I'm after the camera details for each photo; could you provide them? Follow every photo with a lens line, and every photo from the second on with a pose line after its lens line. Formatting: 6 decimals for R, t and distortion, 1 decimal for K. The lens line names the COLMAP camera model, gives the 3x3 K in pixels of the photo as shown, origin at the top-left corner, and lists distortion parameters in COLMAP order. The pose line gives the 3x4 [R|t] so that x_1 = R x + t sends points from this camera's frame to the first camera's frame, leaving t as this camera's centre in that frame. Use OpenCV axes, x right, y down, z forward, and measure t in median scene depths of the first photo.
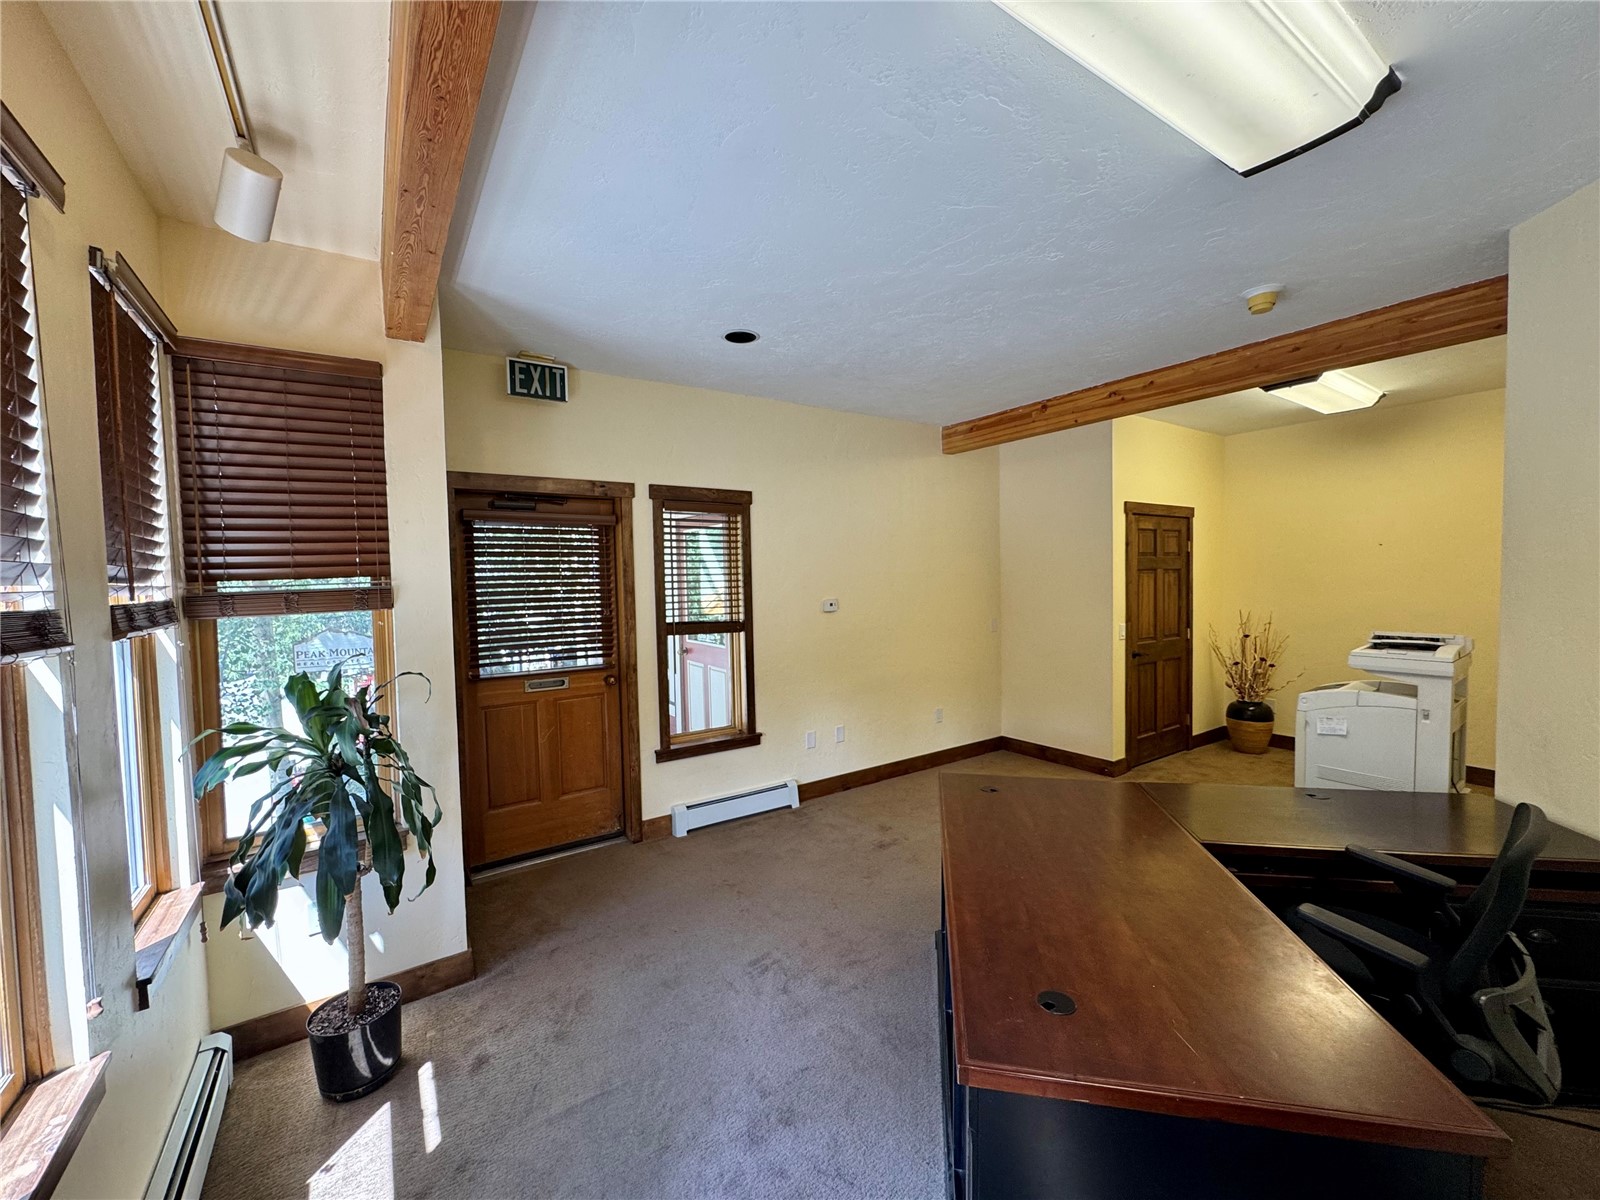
lens RADIAL K [[638.9, 0, 800.0], [0, 638.9, 600.0], [0, 0, 1]] dist [-0.000586, -0.000081]
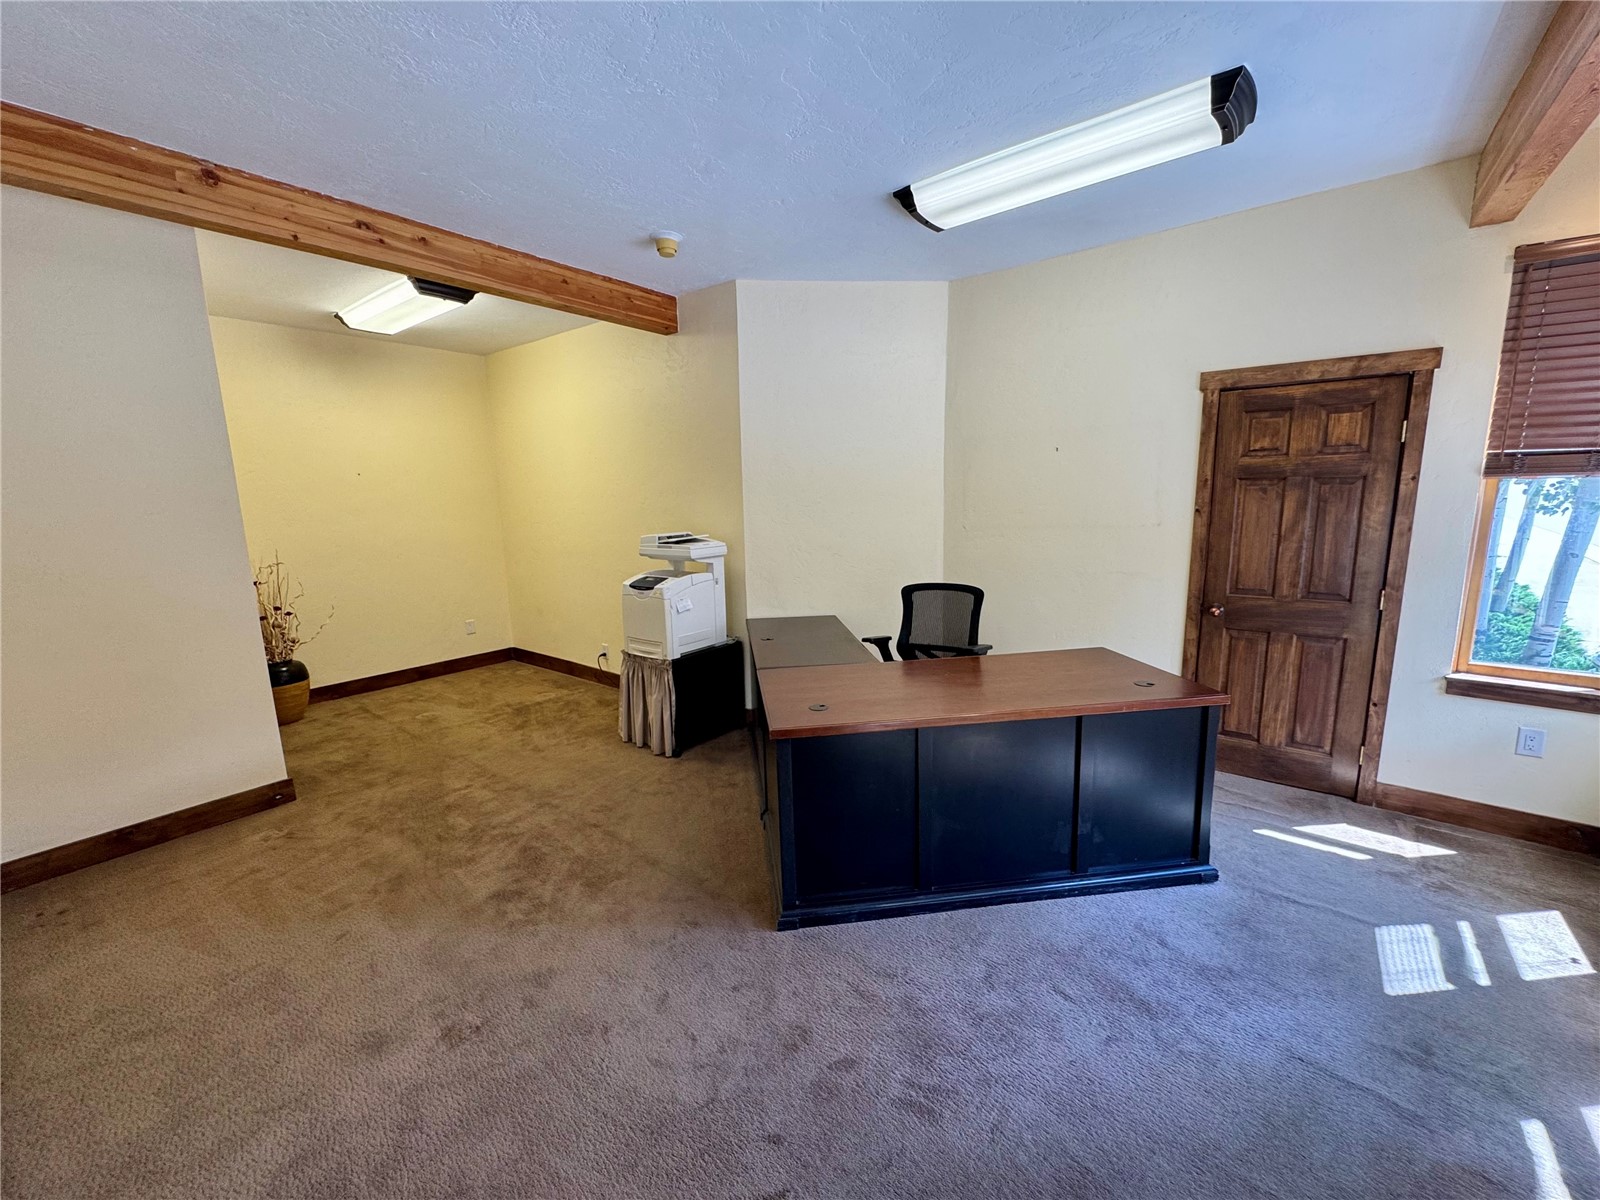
lens RADIAL K [[638.9, 0, 800.0], [0, 638.9, 600.0], [0, 0, 1]] dist [-0.000586, -0.000081]
pose [[-0.307222, -0.133978, 0.942159, -0.349037], [0.064062, 0.984882, 0.160943, -0.009384], [-0.949479, 0.109802, -0.293995, 0.806487]]
